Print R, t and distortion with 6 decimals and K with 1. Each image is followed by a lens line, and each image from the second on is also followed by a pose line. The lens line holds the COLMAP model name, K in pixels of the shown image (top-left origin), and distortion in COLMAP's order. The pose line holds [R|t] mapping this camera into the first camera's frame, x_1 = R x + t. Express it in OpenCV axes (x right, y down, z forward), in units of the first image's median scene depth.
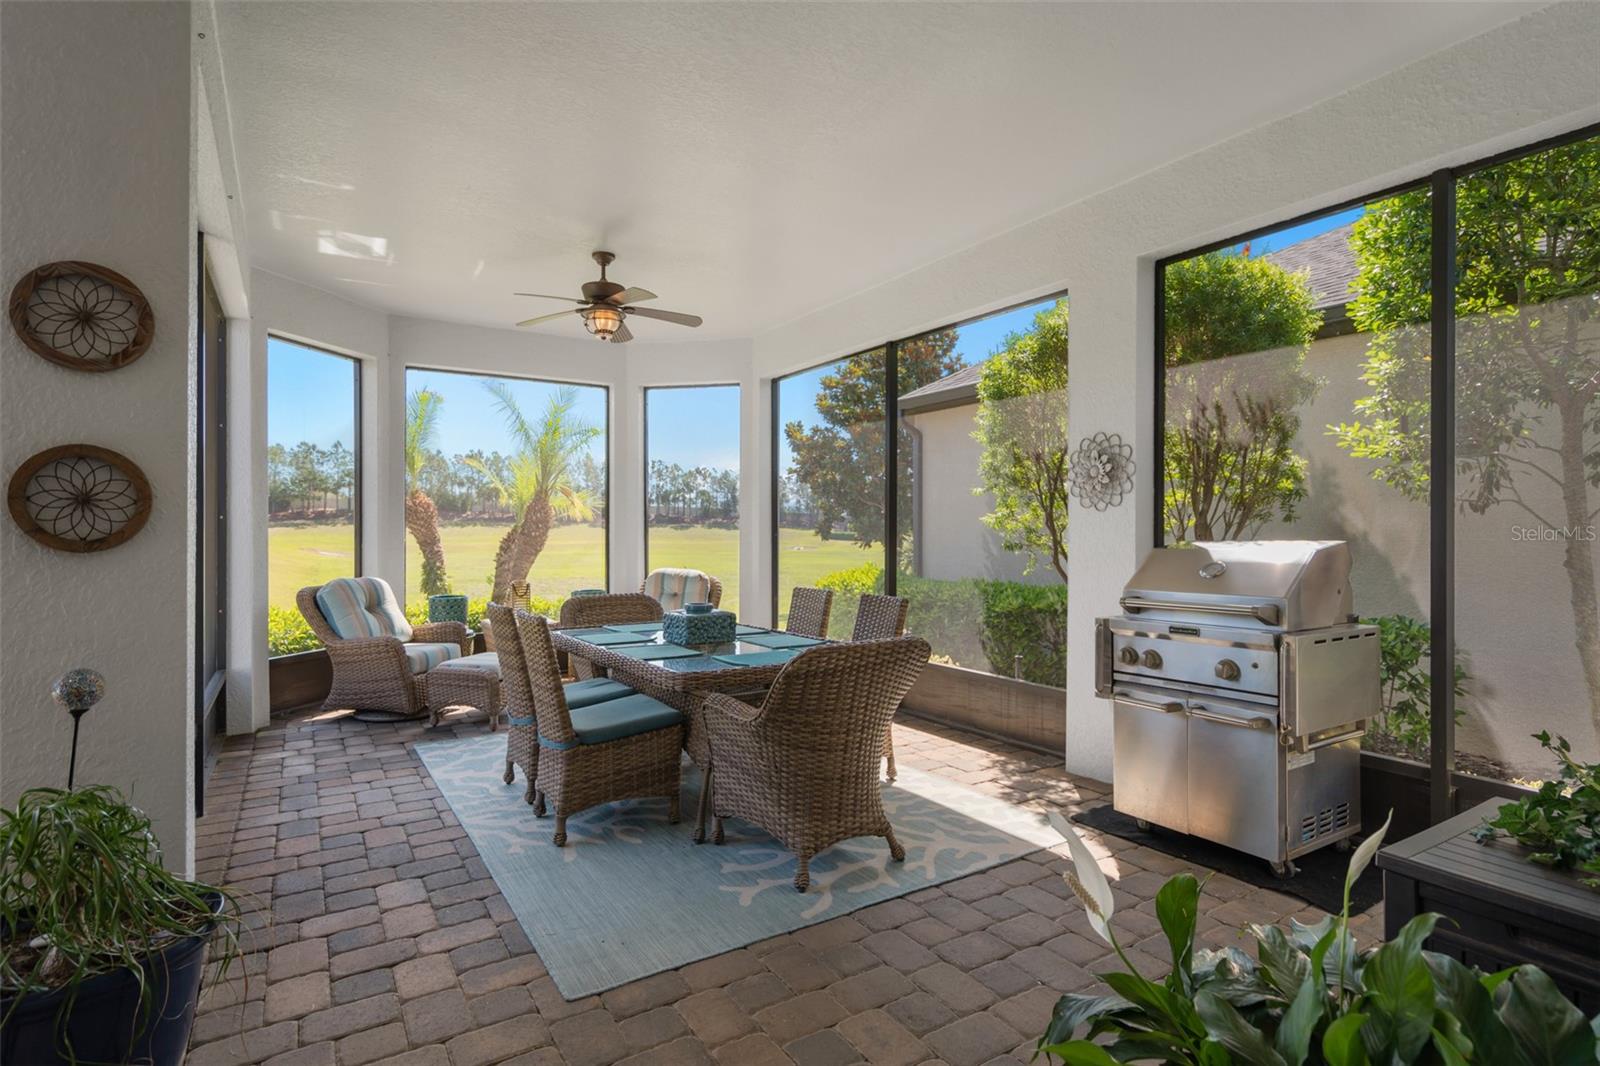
lens RADIAL K [[789.5, 0, 811.3], [0, 789.5, 531.9], [0, 0, 1]] dist [-0.004600, 0.000013]
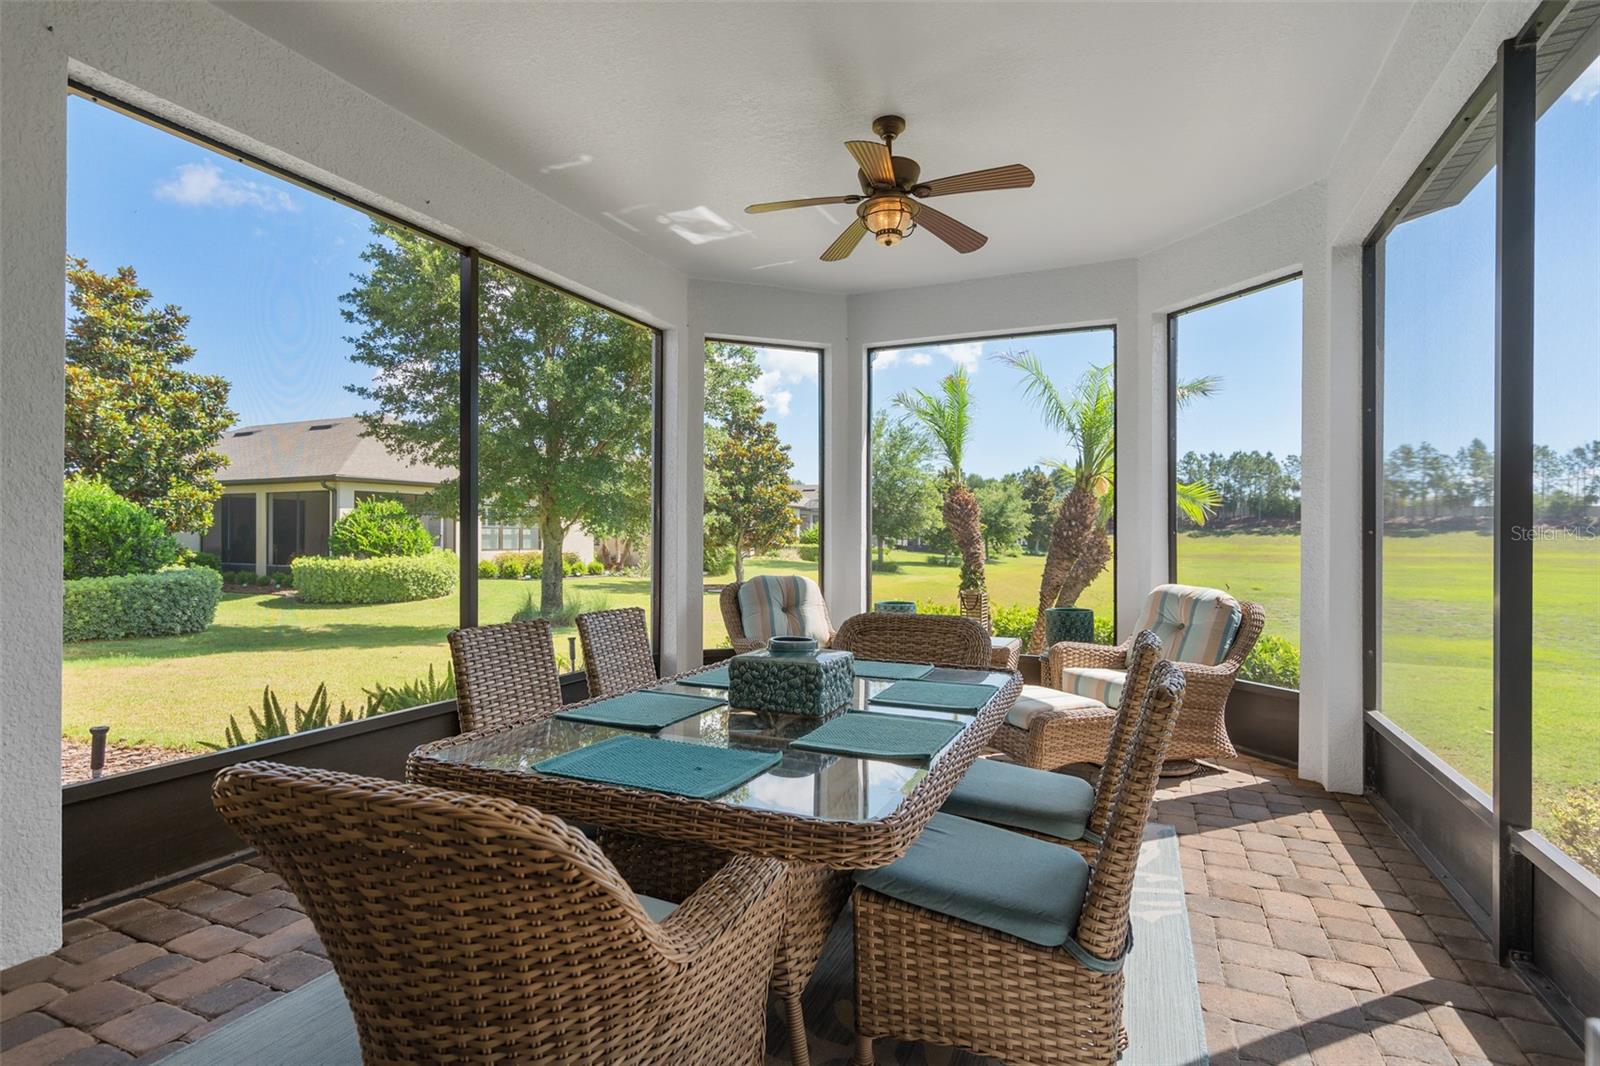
lens RADIAL K [[789.5, 0, 794.7], [0, 789.5, 537.1], [0, 0, 1]] dist [-0.004600, 0.000013]
pose [[0.543882, 0.002675, -0.839158, 0.210176], [-0.005431, 0.999985, -0.000332, 0.010090], [0.839144, 0.004738, 0.543888, 0.429012]]
